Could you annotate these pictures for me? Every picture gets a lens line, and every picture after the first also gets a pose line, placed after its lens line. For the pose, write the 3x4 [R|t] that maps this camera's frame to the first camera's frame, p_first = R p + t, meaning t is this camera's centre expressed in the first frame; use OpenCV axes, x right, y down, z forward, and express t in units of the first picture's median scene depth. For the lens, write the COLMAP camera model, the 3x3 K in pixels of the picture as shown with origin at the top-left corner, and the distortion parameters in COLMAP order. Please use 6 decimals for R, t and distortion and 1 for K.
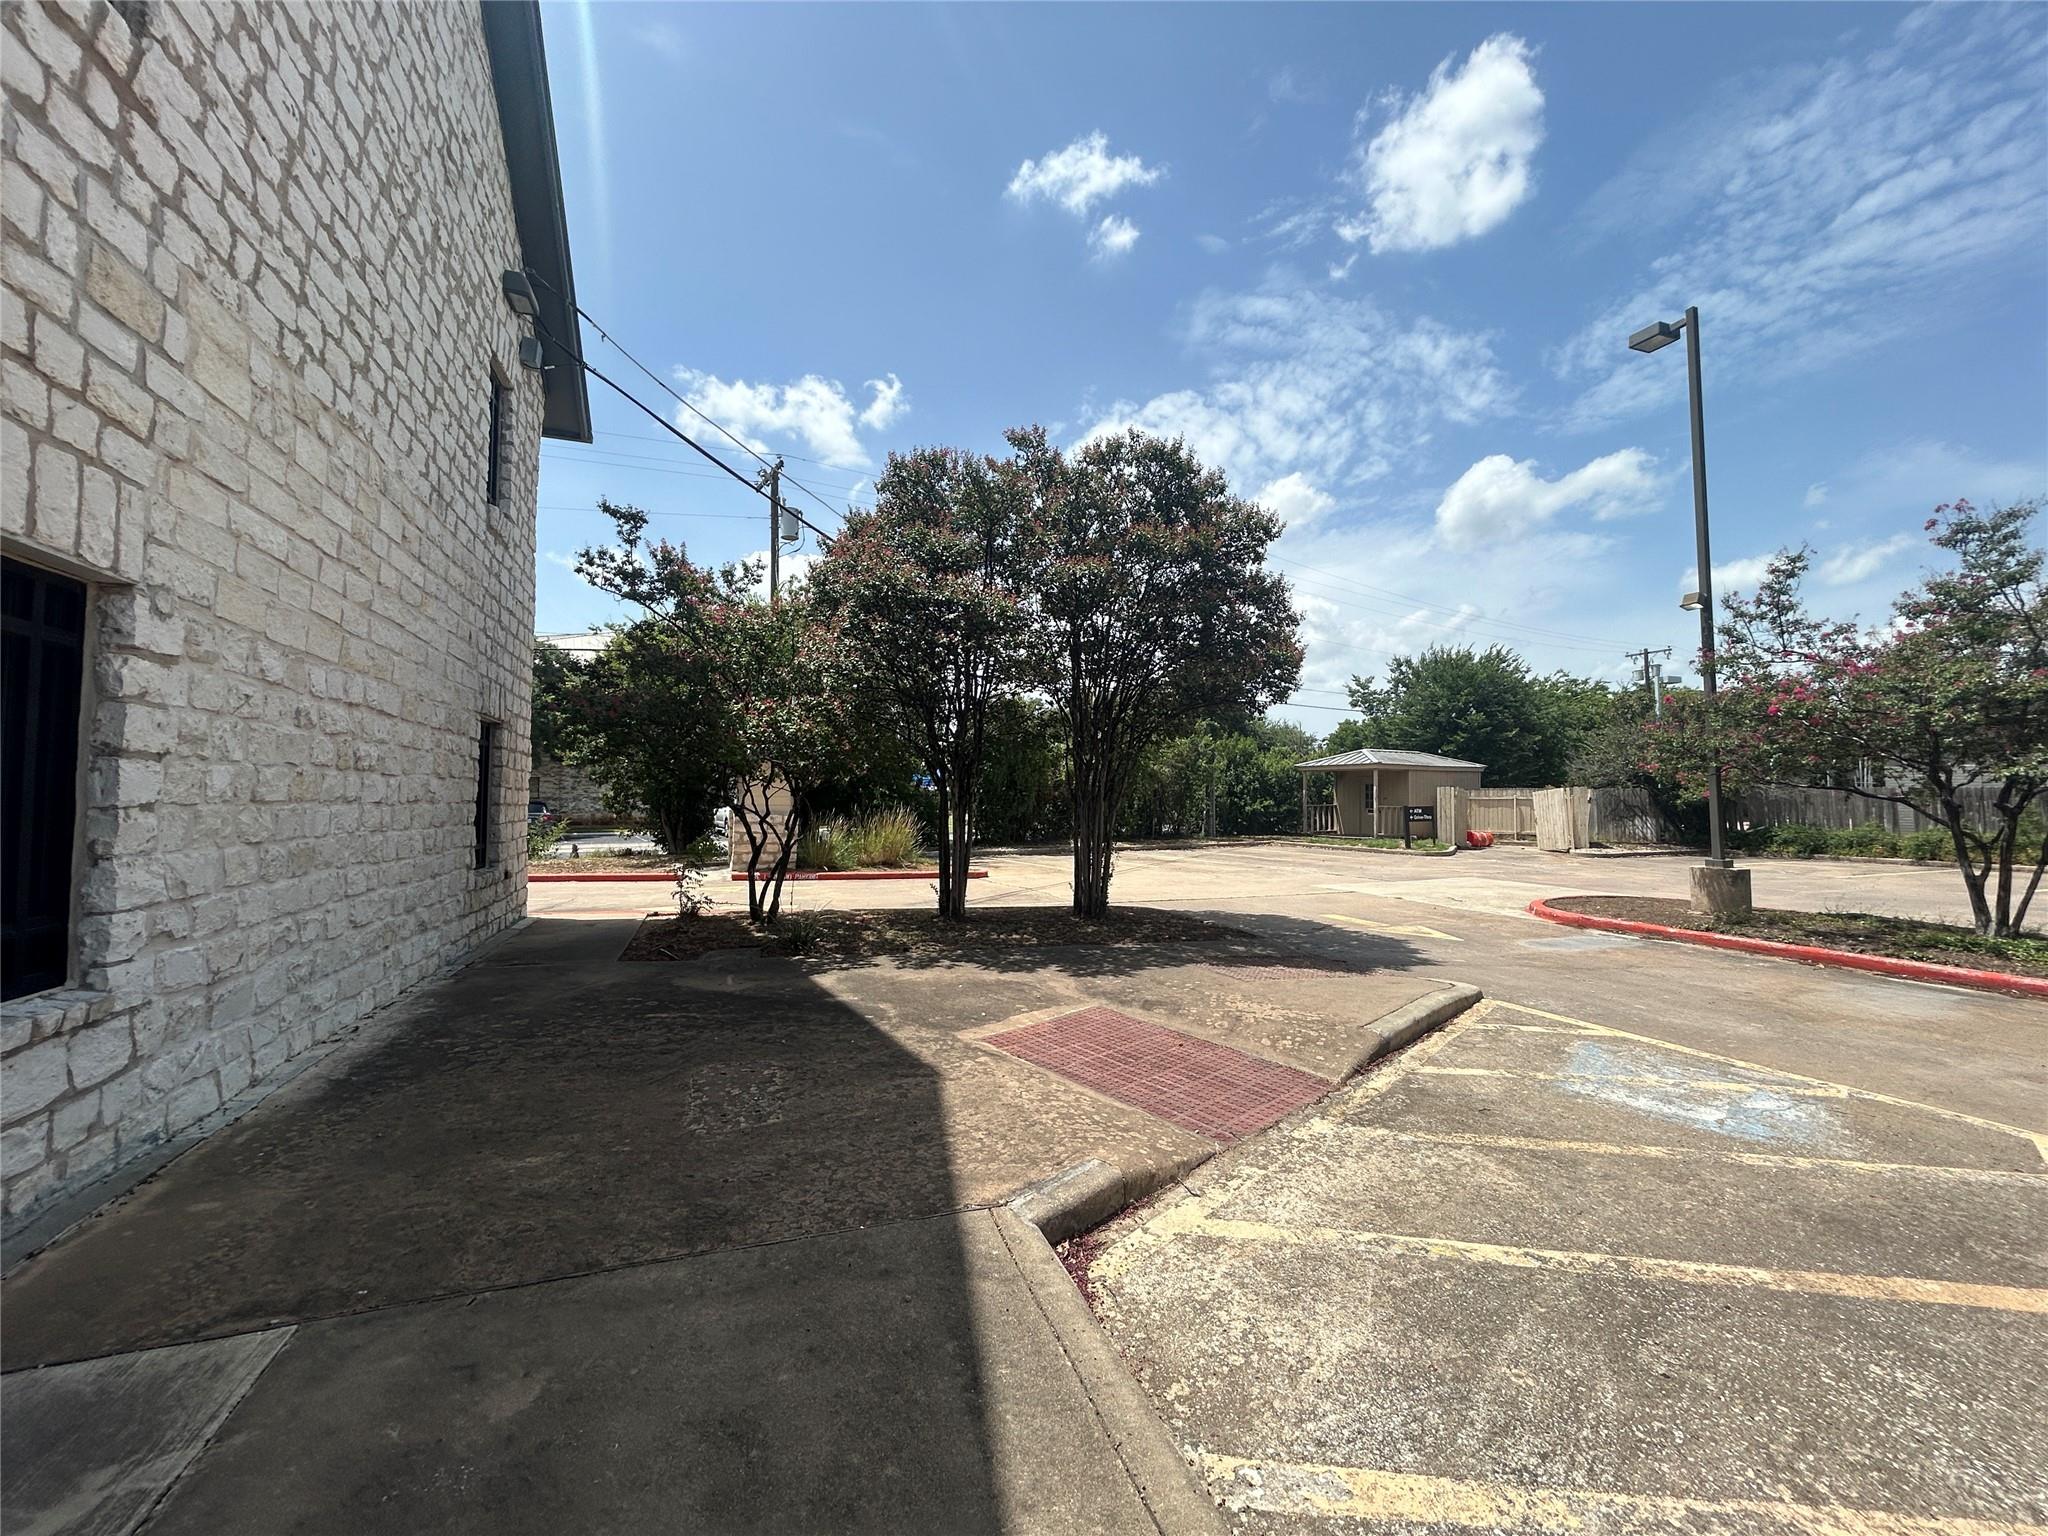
lens RADIAL K [[820.6, 0, 1031.2], [0, 820.6, 762.9], [0, 0, 1]] dist [0.000199, 0.000805]
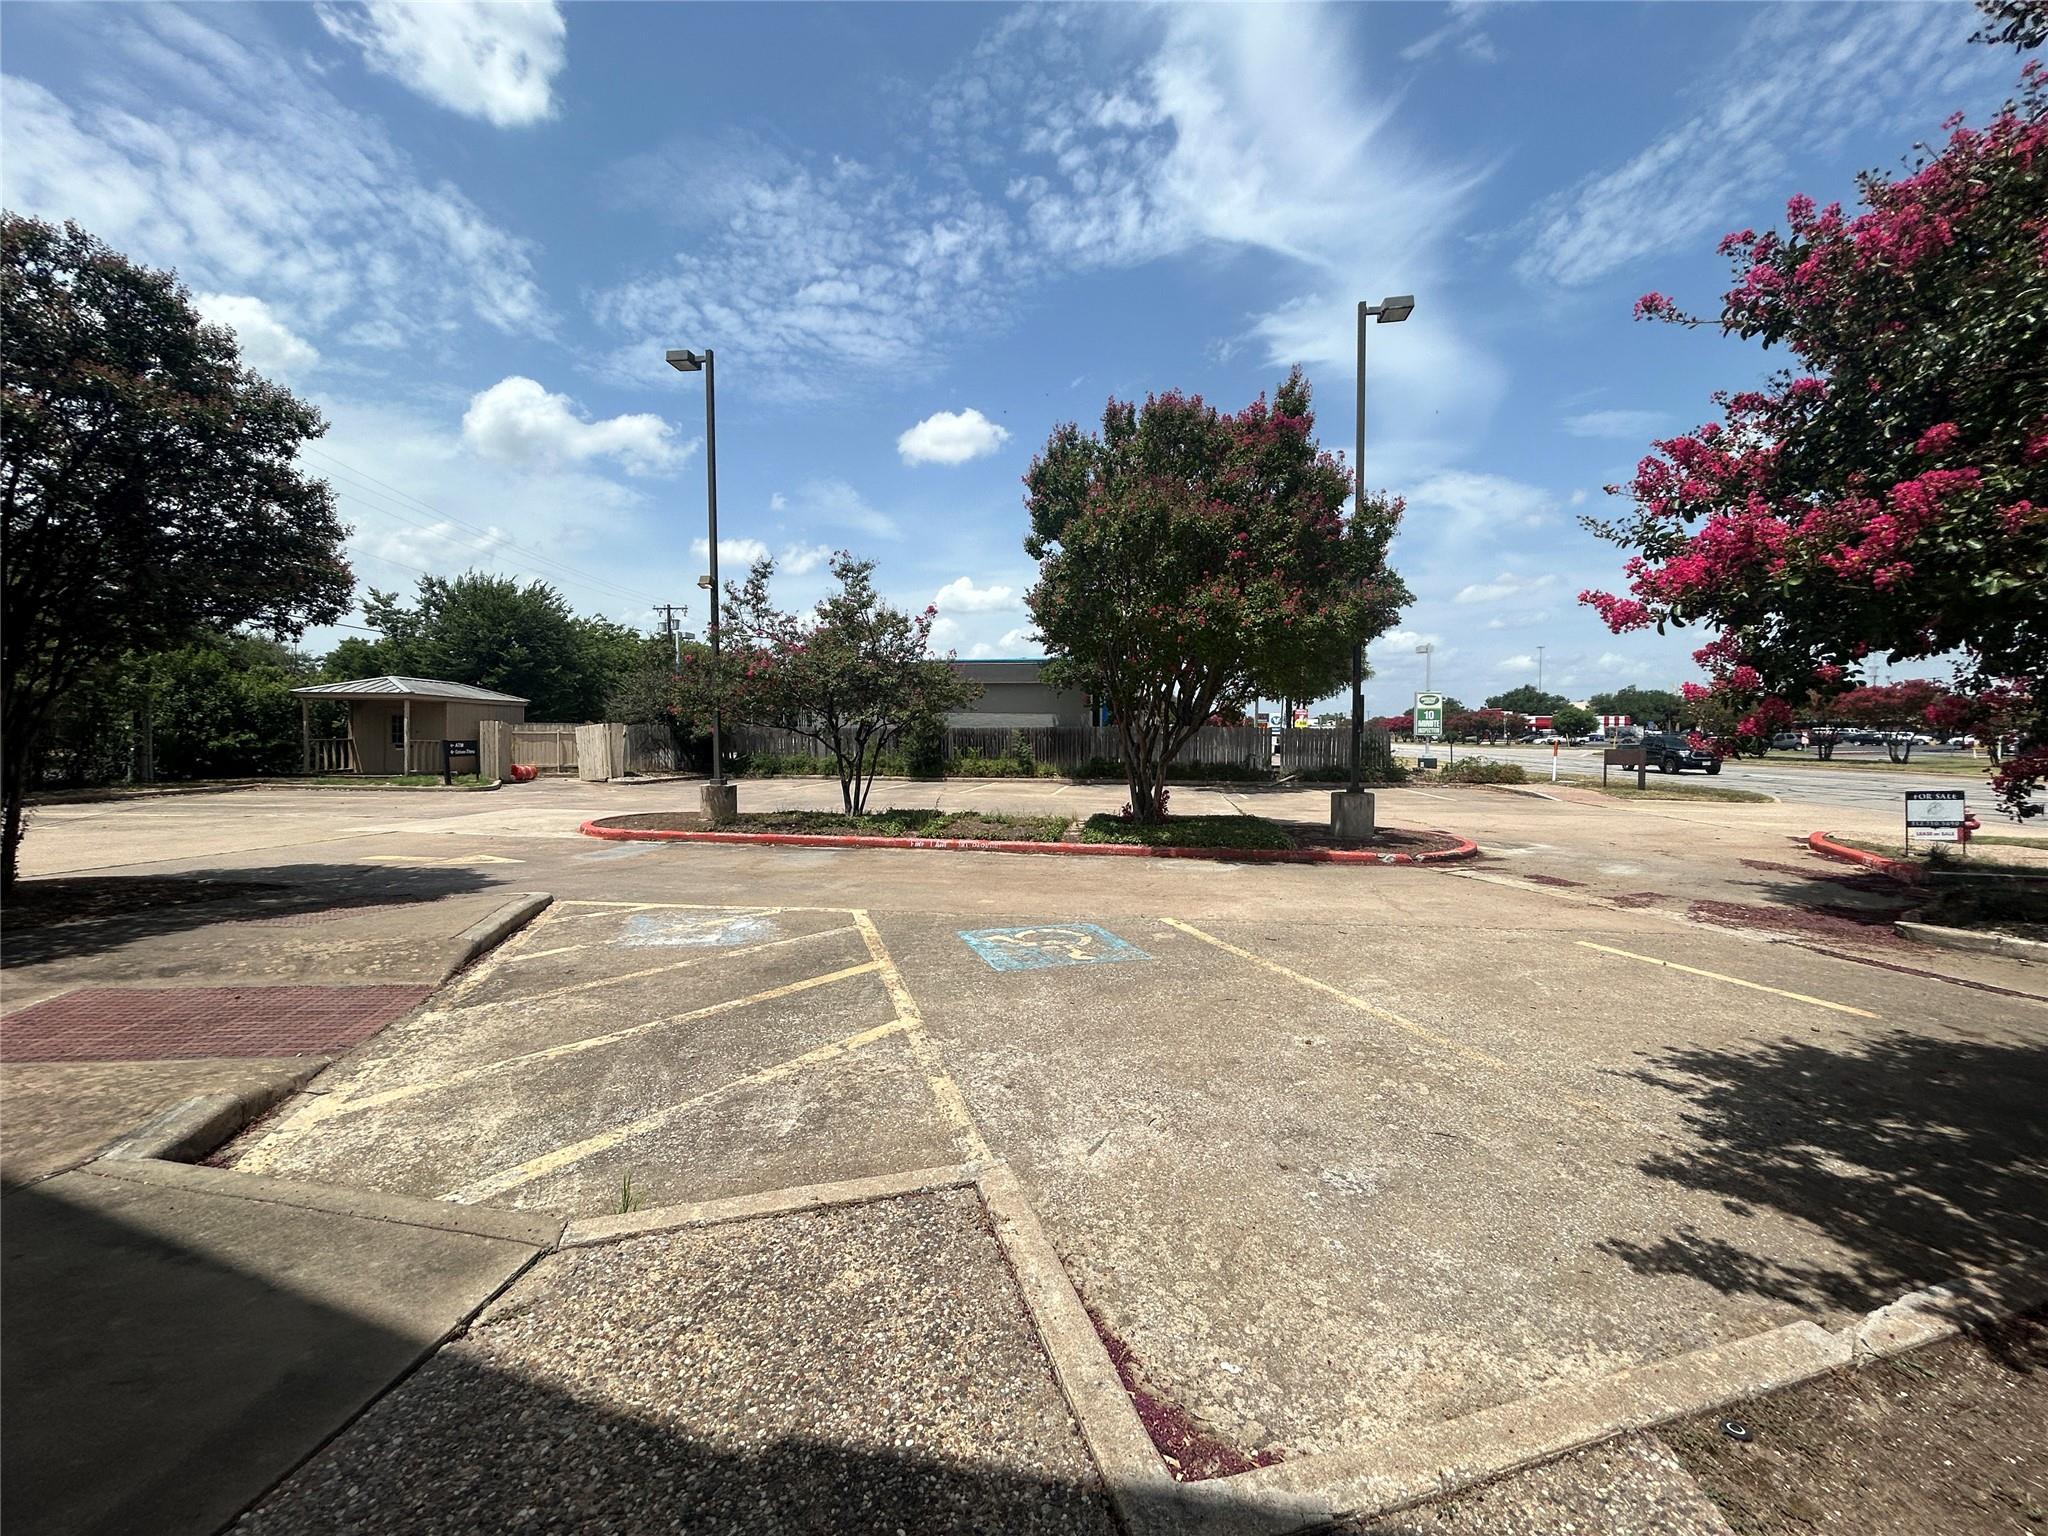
lens RADIAL K [[820.6, 0, 1036.0], [0, 820.6, 767.6], [0, 0, 1]] dist [0.000199, 0.000805]
pose [[0.481834, -0.030801, 0.875721, -0.103913], [-0.043674, 0.997296, 0.059107, -0.004166], [-0.875174, -0.066726, 0.479186, -0.117132]]
